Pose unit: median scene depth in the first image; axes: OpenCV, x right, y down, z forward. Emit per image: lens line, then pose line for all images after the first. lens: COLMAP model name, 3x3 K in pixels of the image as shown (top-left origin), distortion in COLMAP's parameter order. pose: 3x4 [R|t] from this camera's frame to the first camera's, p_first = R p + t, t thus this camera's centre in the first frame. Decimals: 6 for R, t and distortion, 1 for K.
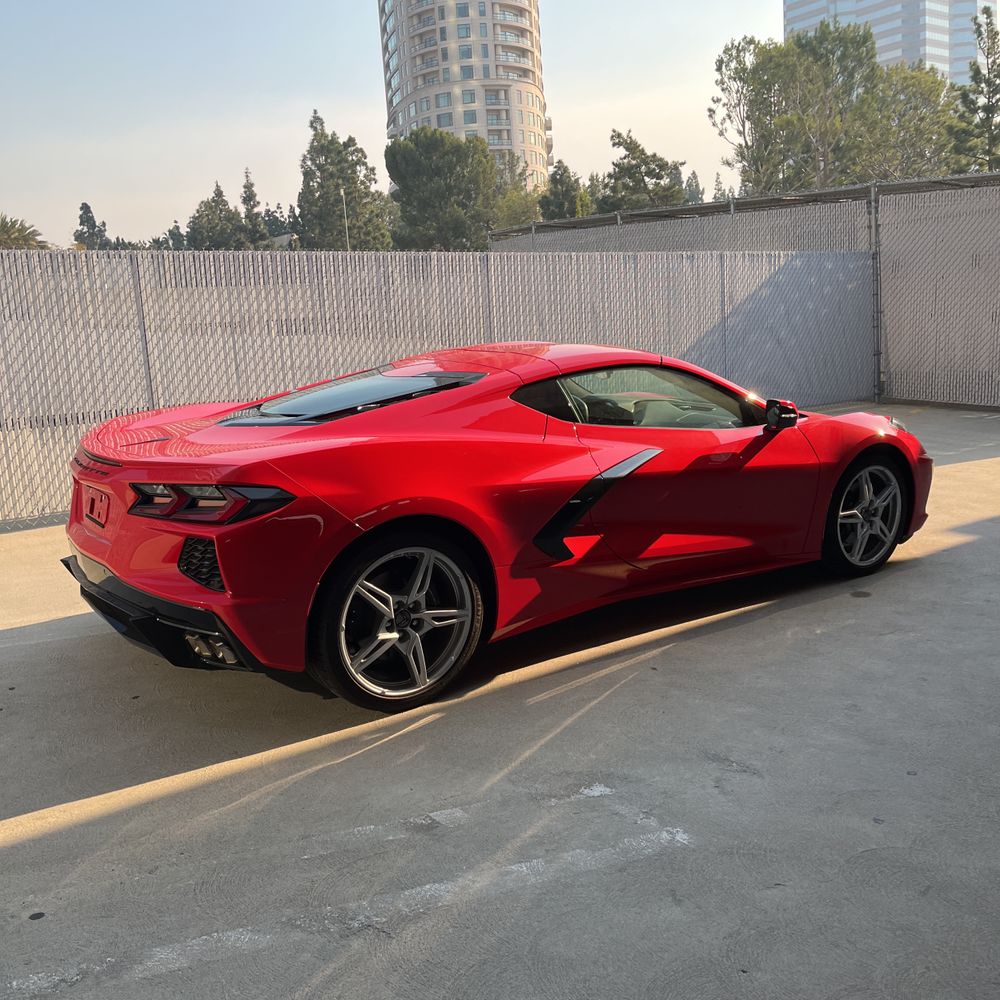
lens RADIAL K [[1022.9, 0, 493.7], [0, 1022.9, 496.3], [0, 0, 1]] dist [0.020565, 0.000000]
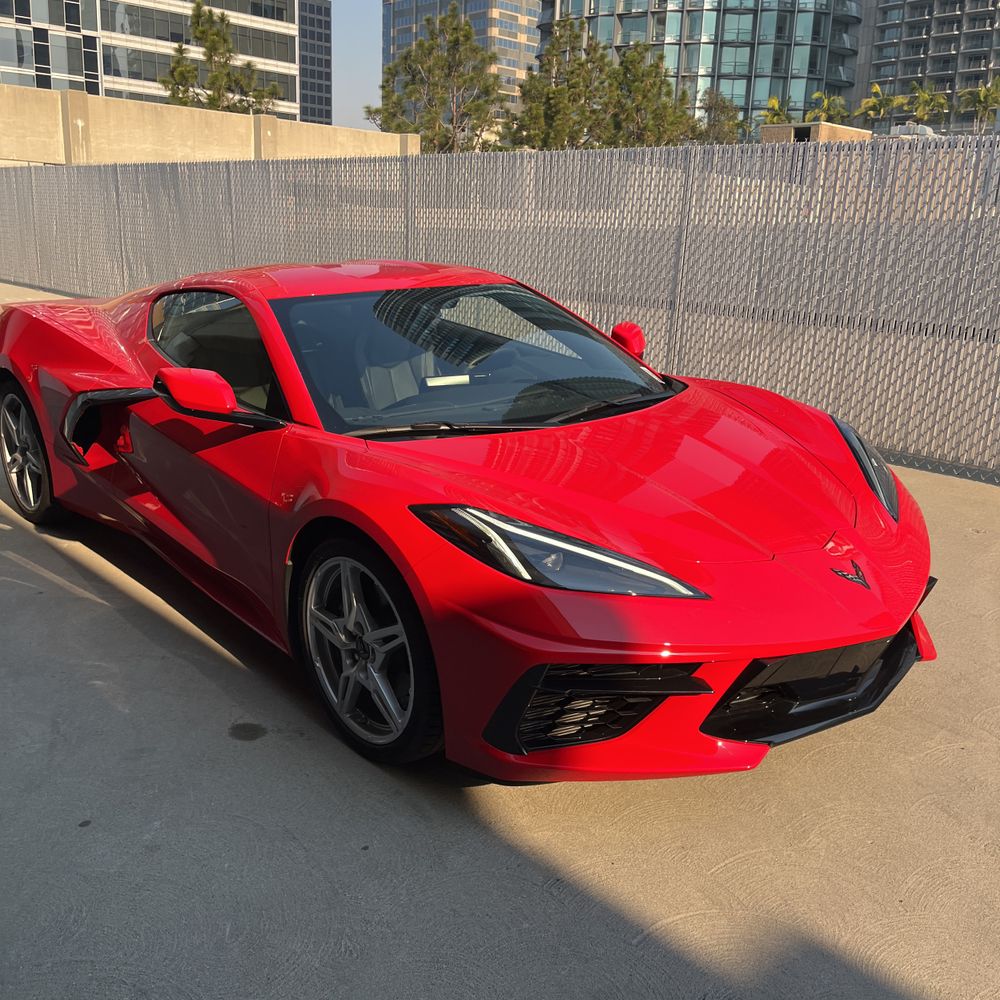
lens RADIAL K [[1022.9, 0, 490.7], [0, 1022.9, 499.3], [0, 0, 1]] dist [0.020565, 0.000000]
pose [[0.095445, 0.307725, -0.946676, 0.410964], [-0.208708, 0.936066, 0.283234, -0.105394], [0.973309, 0.170545, 0.153568, 0.470718]]
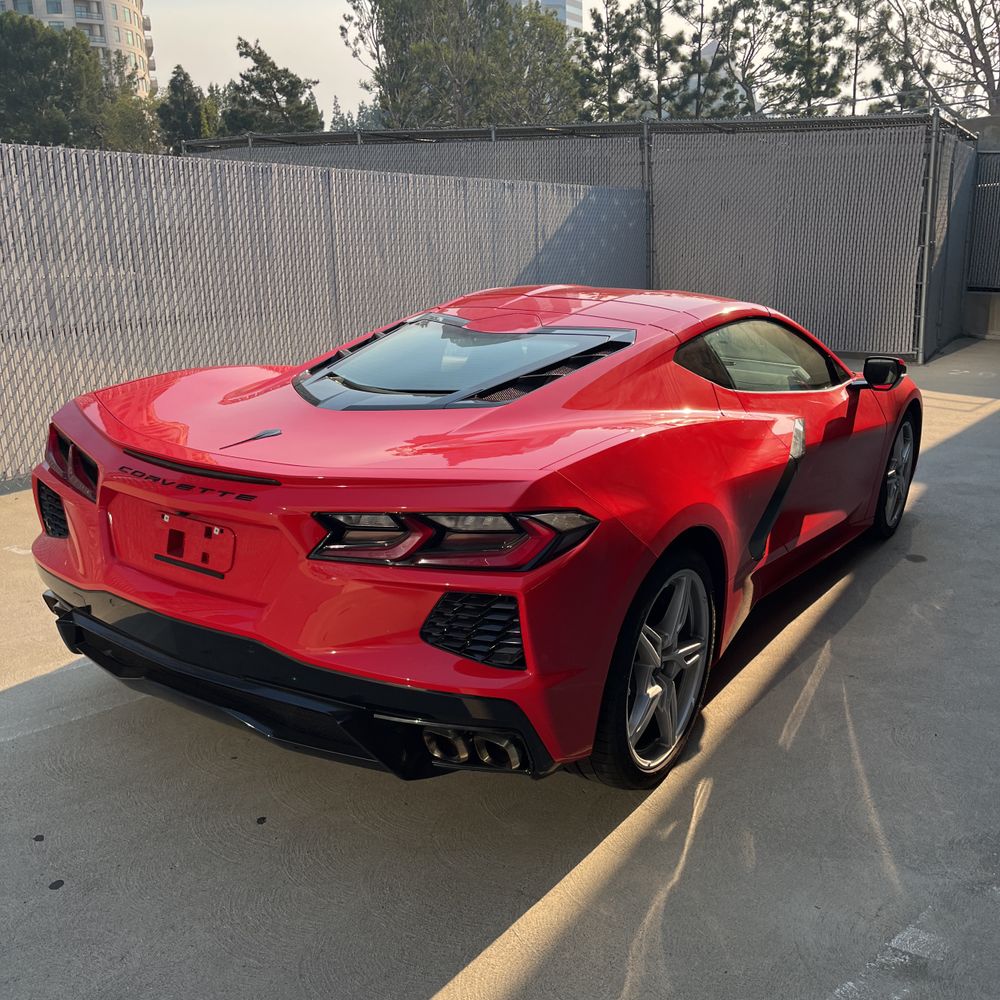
lens RADIAL K [[1022.9, 0, 524.4], [0, 1022.9, 495.3], [0, 0, 1]] dist [0.020565, 0.000000]
pose [[0.924256, -0.060889, 0.376885, -0.156654], [0.035522, 0.996633, 0.073902, -0.021889], [-0.380116, -0.054916, 0.923307, 0.118065]]
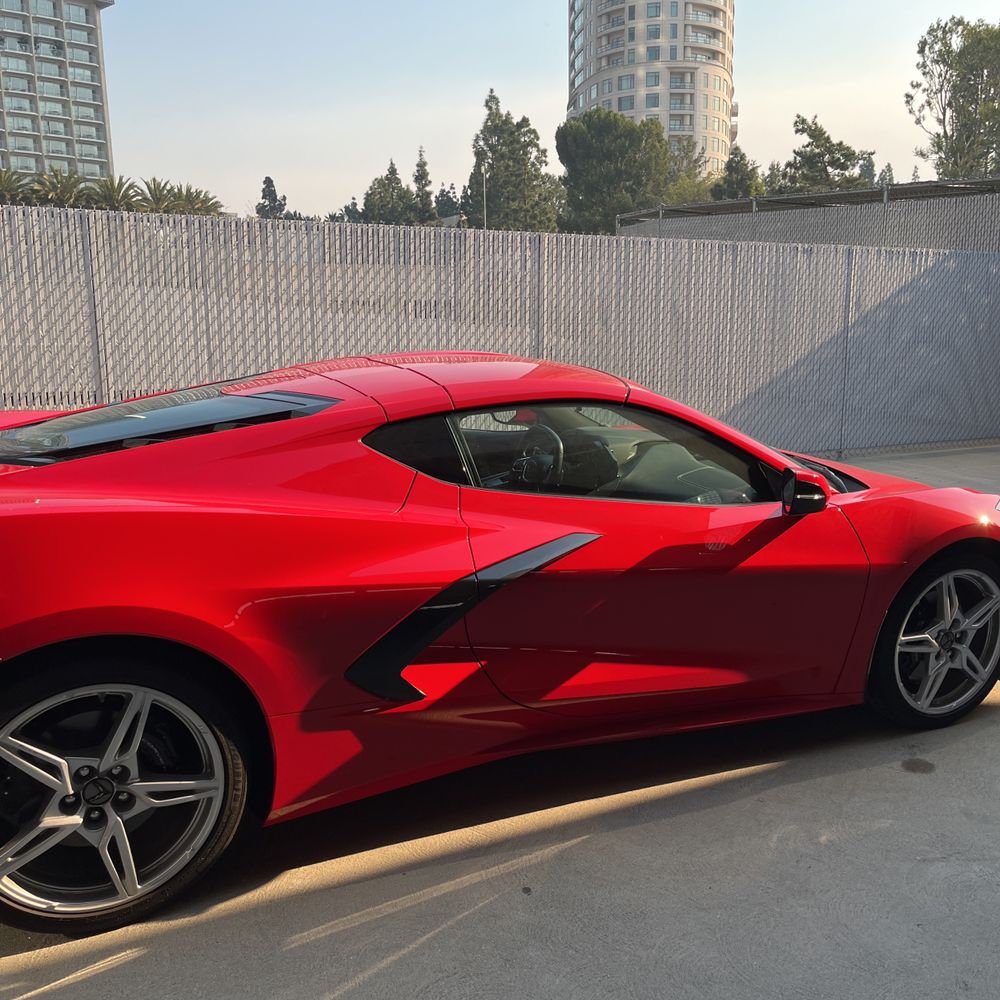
lens RADIAL K [[1022.9, 0, 495.4], [0, 1022.9, 517.1], [0, 0, 1]] dist [0.020565, 0.000000]
pose [[0.985930, 0.082774, -0.145224, 0.079074], [-0.078146, 0.996244, 0.037304, -0.031261], [0.147767, -0.025431, 0.988695, 0.141759]]
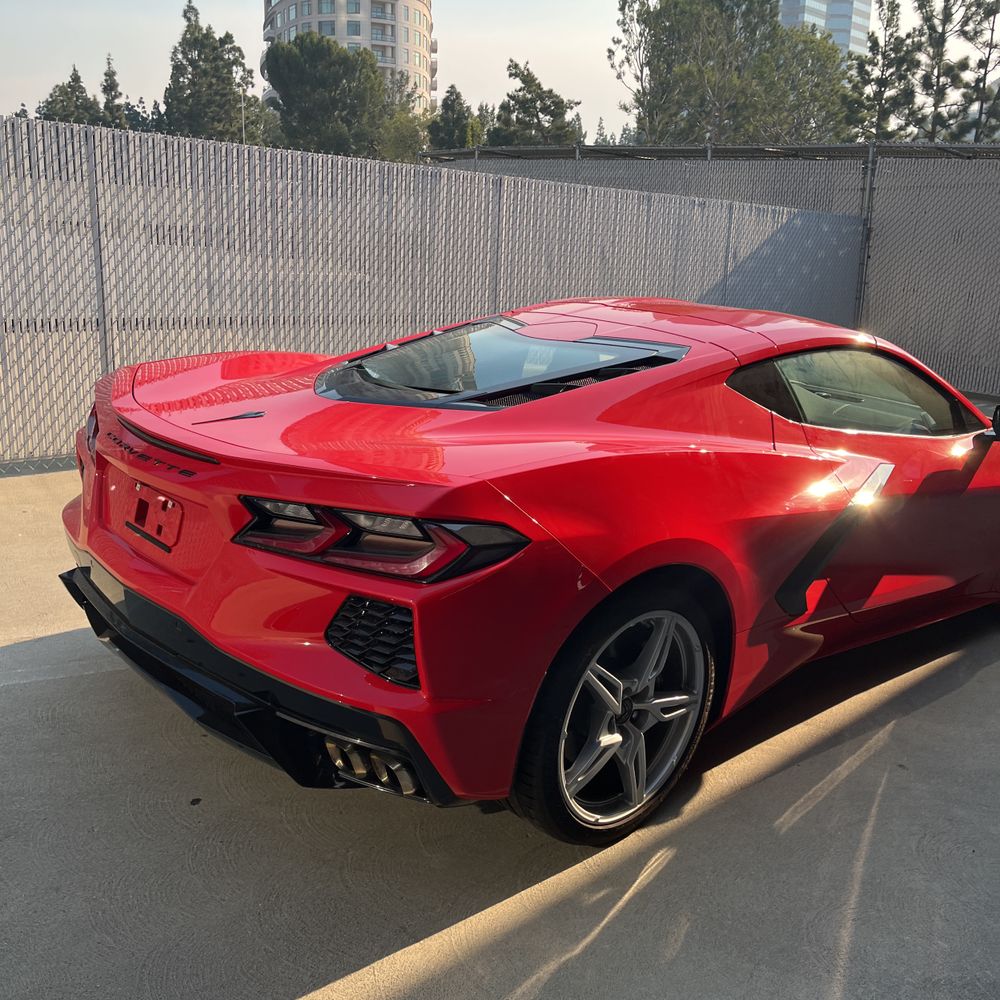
lens RADIAL K [[1022.9, 0, 497.8], [0, 1022.9, 496.3], [0, 0, 1]] dist [0.020565, 0.000000]
pose [[0.987674, 0.056996, 0.145780, -0.095827], [-0.066189, 0.996061, 0.059008, -0.019657], [-0.141842, -0.067930, 0.987556, 0.118691]]
